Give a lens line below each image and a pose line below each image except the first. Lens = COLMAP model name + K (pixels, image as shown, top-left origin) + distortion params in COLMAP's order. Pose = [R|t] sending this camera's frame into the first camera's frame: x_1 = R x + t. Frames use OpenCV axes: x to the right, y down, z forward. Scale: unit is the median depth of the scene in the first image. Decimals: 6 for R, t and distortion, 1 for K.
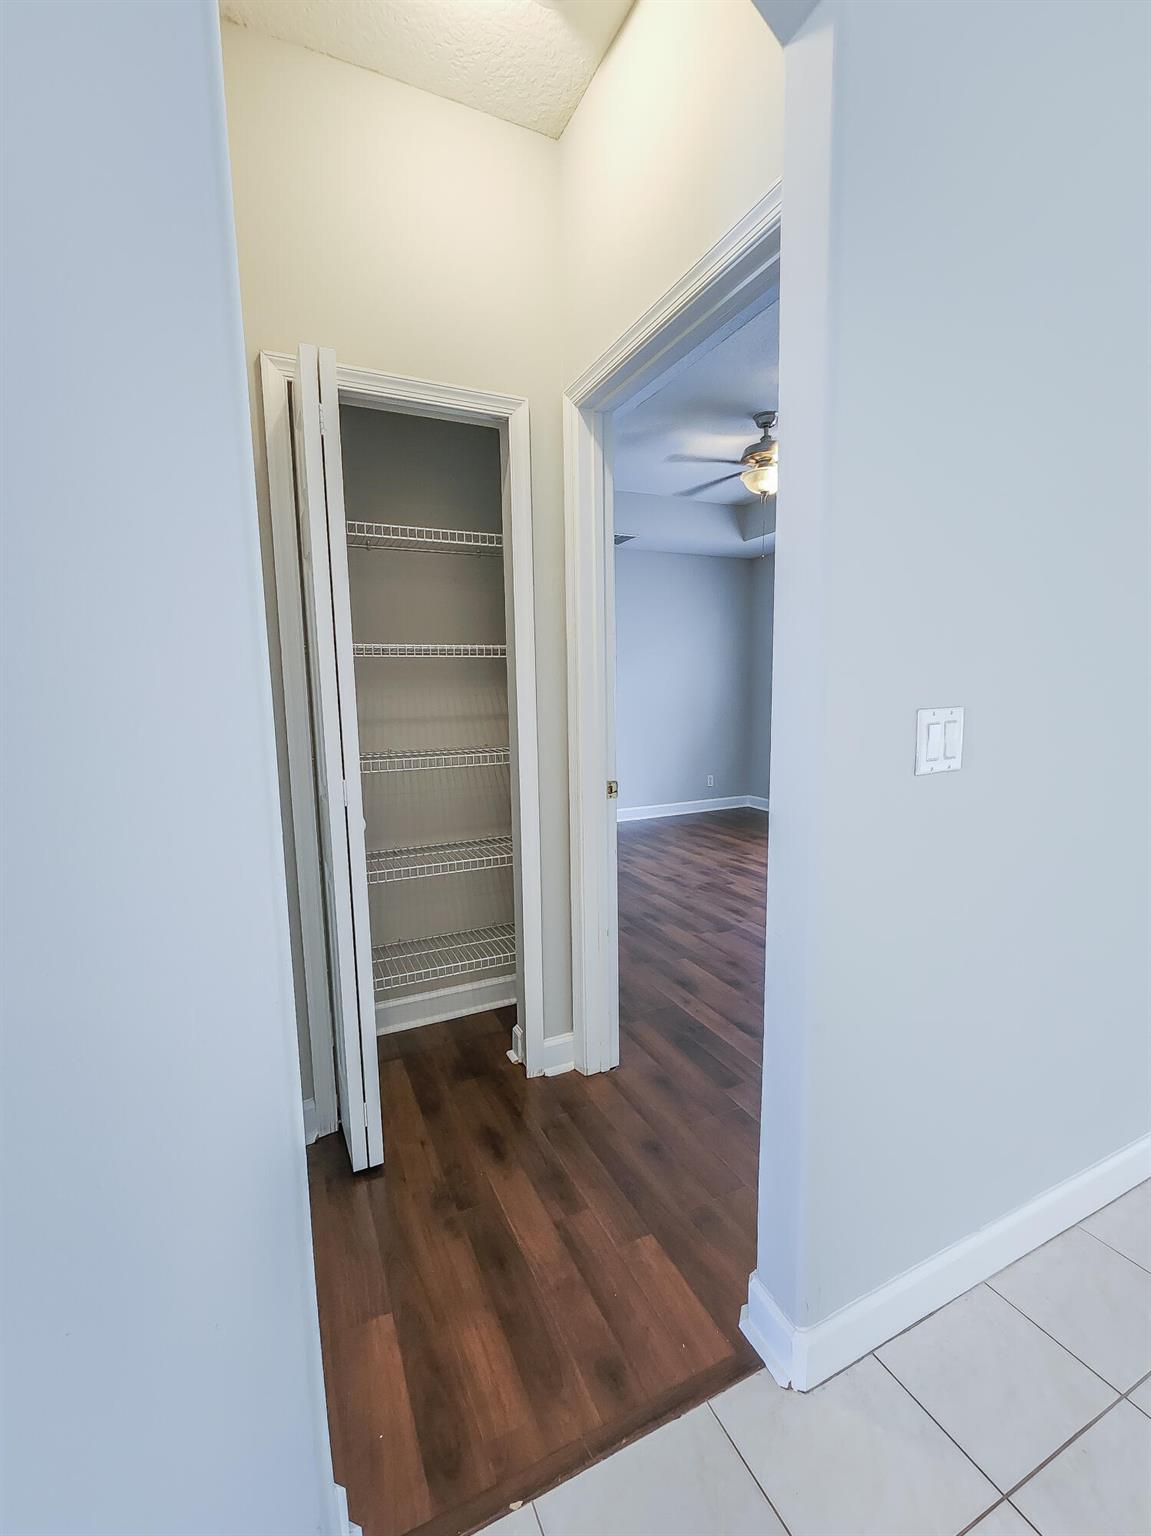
lens RADIAL K [[651.8, 0, 570.0], [0, 651.8, 768.4], [0, 0, 1]] dist [-0.001960, -0.000032]
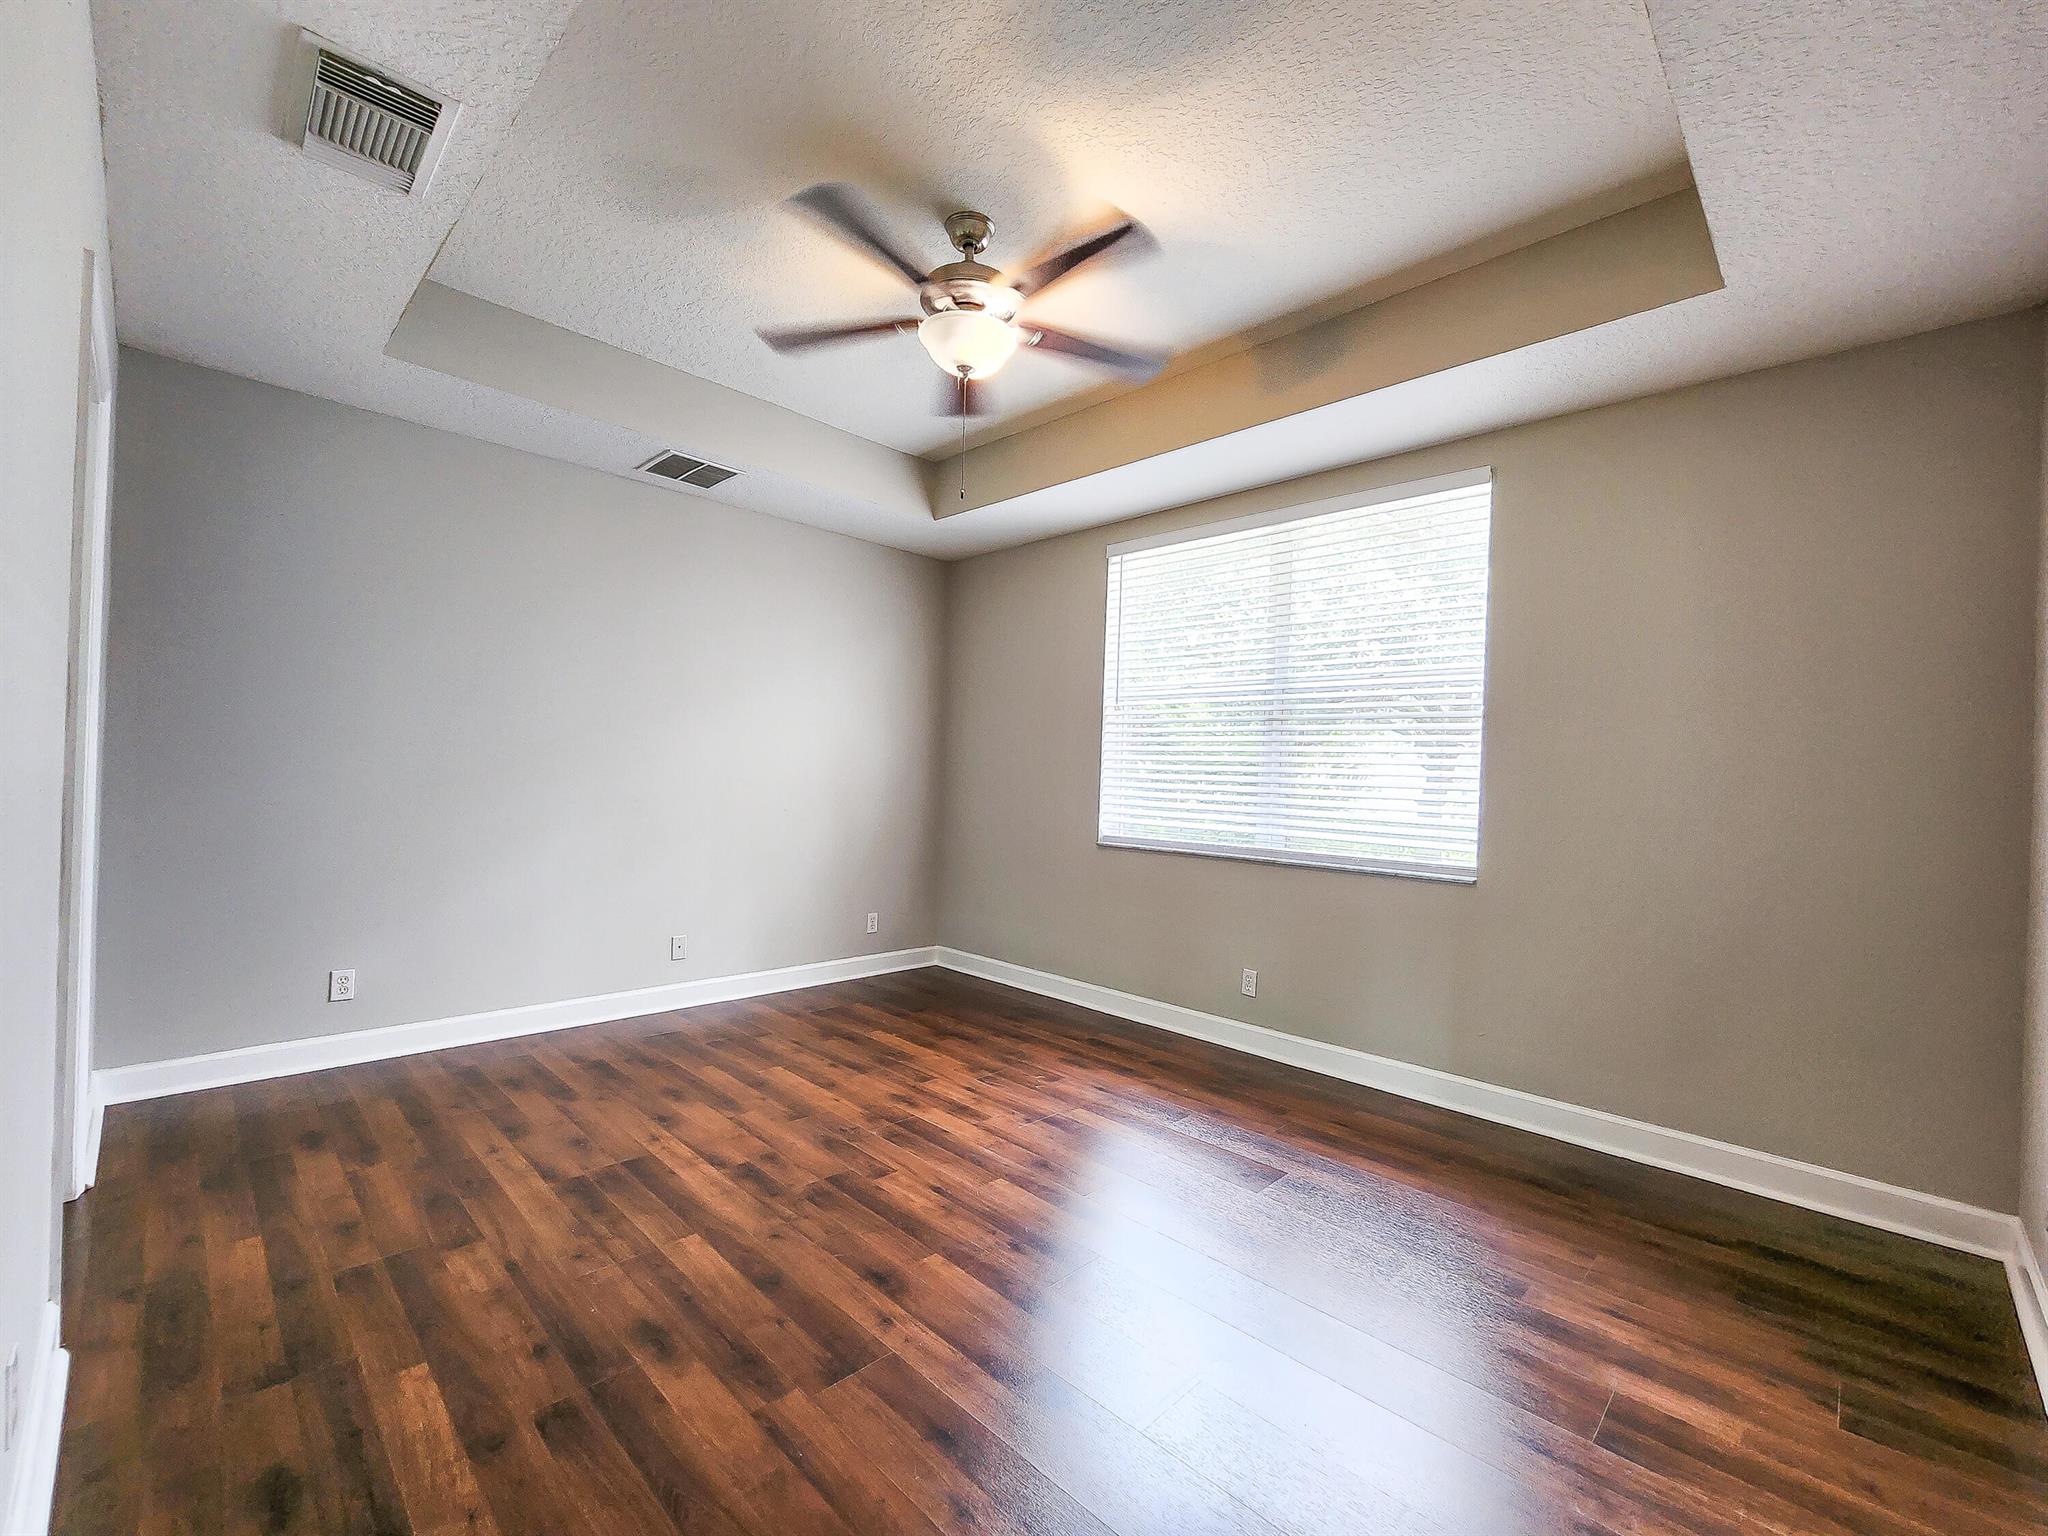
lens RADIAL K [[869.1, 0, 1031.7], [0, 869.1, 772.1], [0, 0, 1]] dist [-0.001960, -0.000032]
pose [[0.936270, 0.046789, 0.348152, 0.109182], [-0.004333, 0.992553, -0.121739, -0.027044], [-0.351255, 0.112472, 0.929500, 0.334996]]
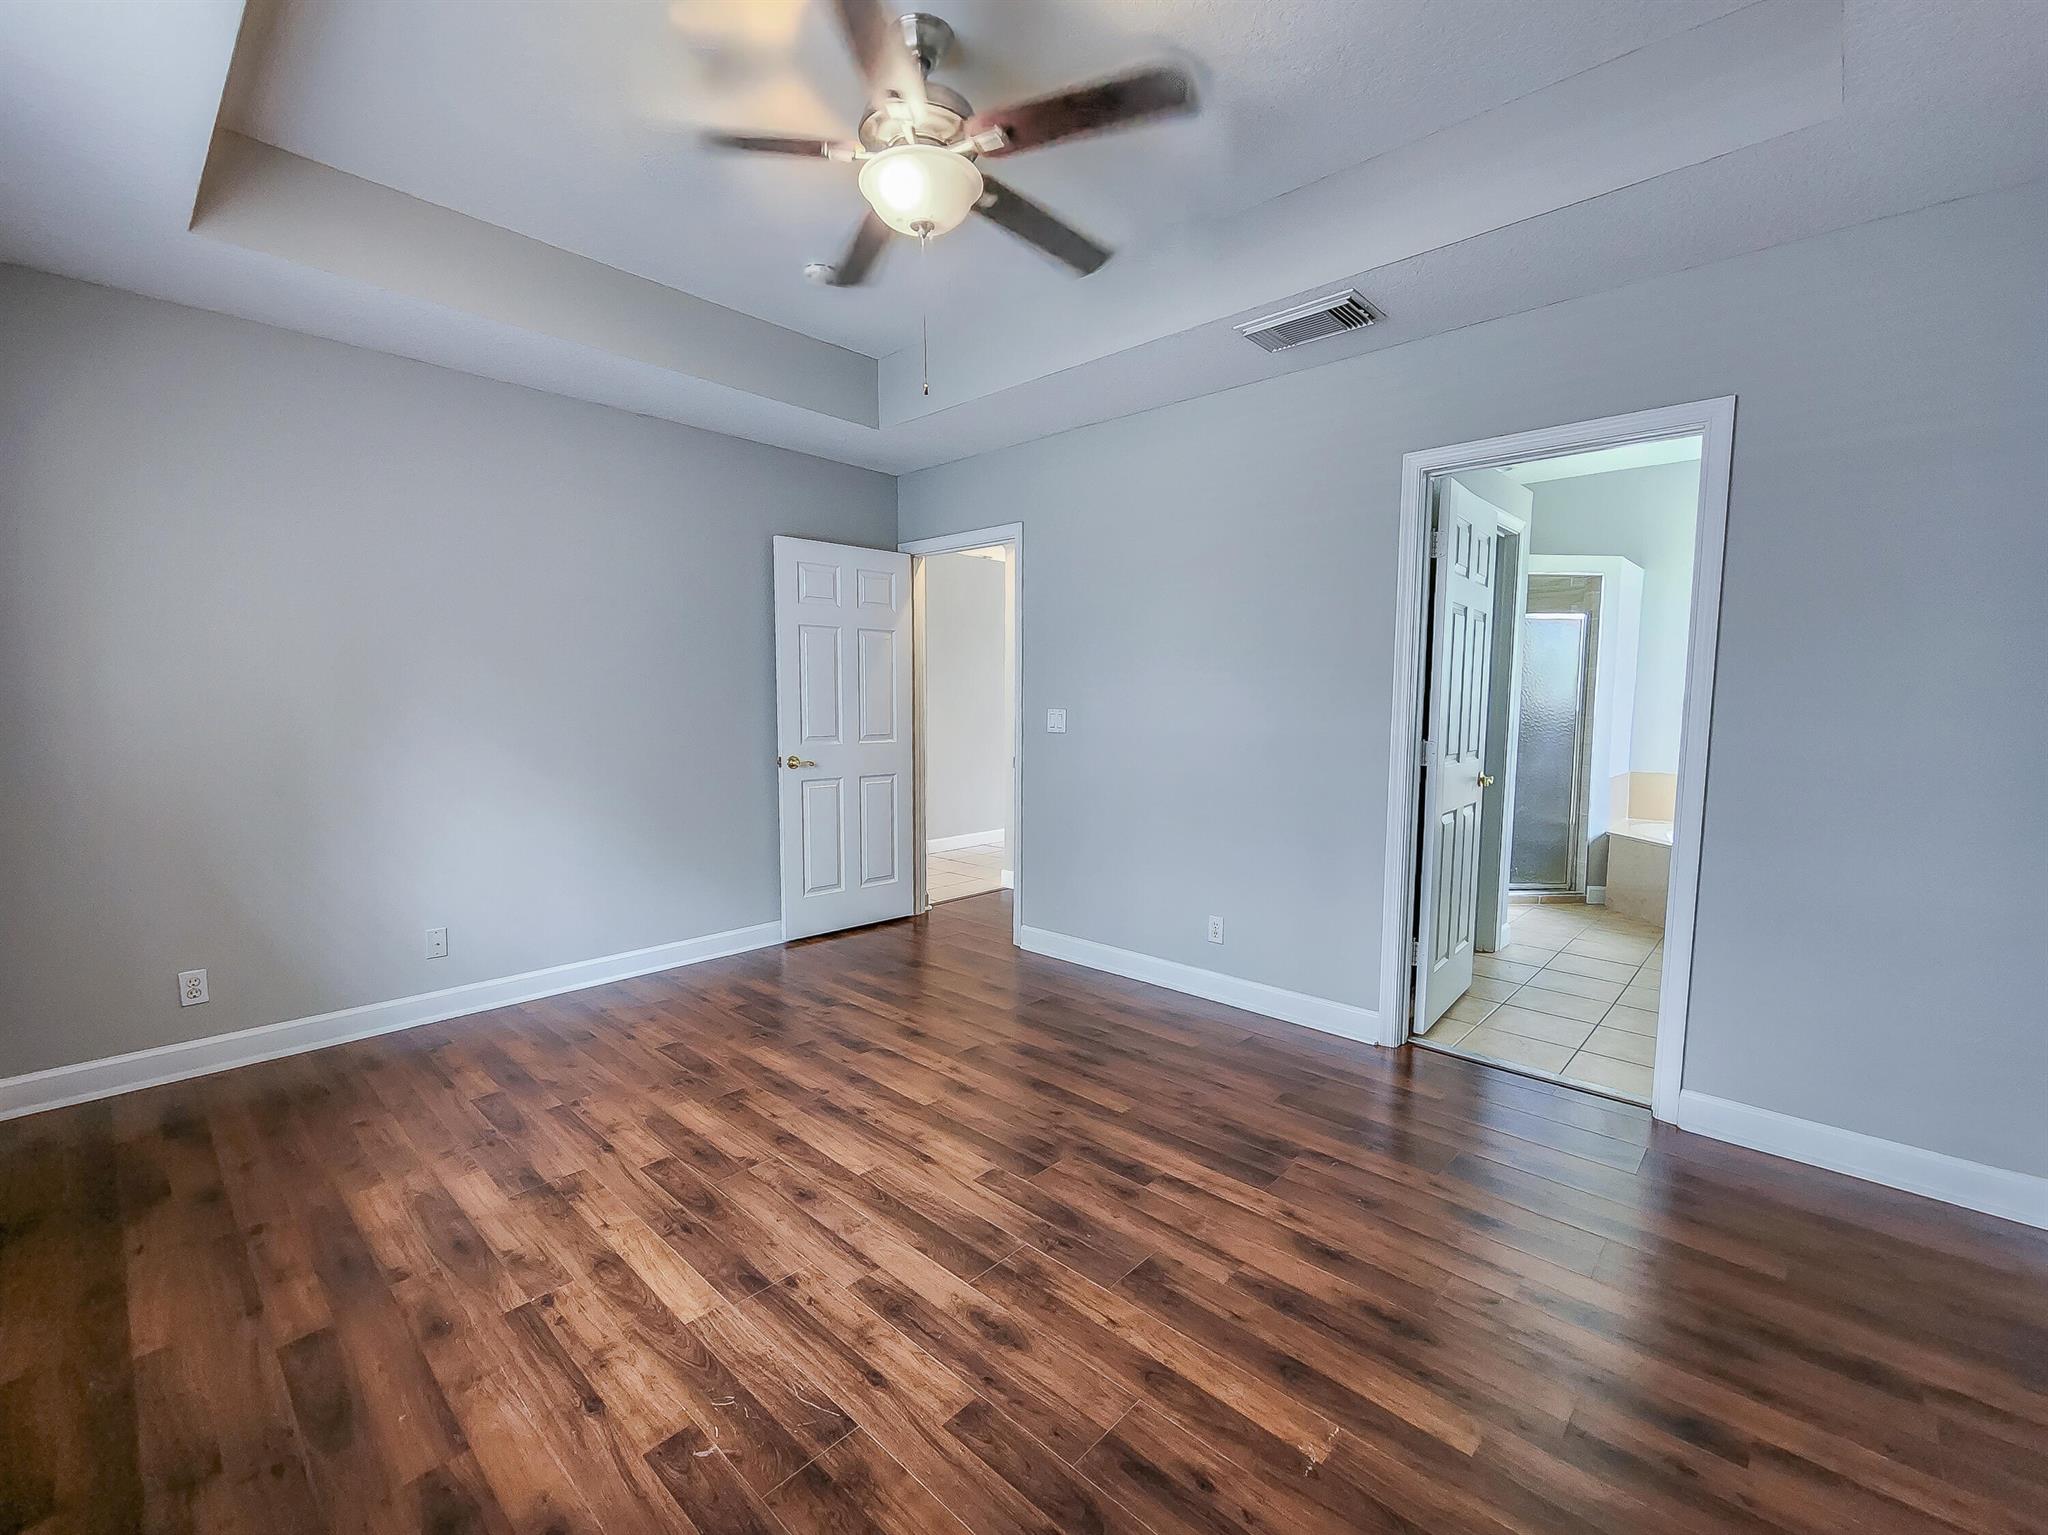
lens RADIAL K [[869.1, 0, 1023.5], [0, 869.1, 771.2], [0, 0, 1]] dist [-0.001960, -0.000032]
pose [[-0.925752, 0.039490, -0.376065, 0.389397], [-0.038385, 0.979580, 0.197356, -0.172279], [0.376179, 0.197138, -0.905332, 1.339329]]
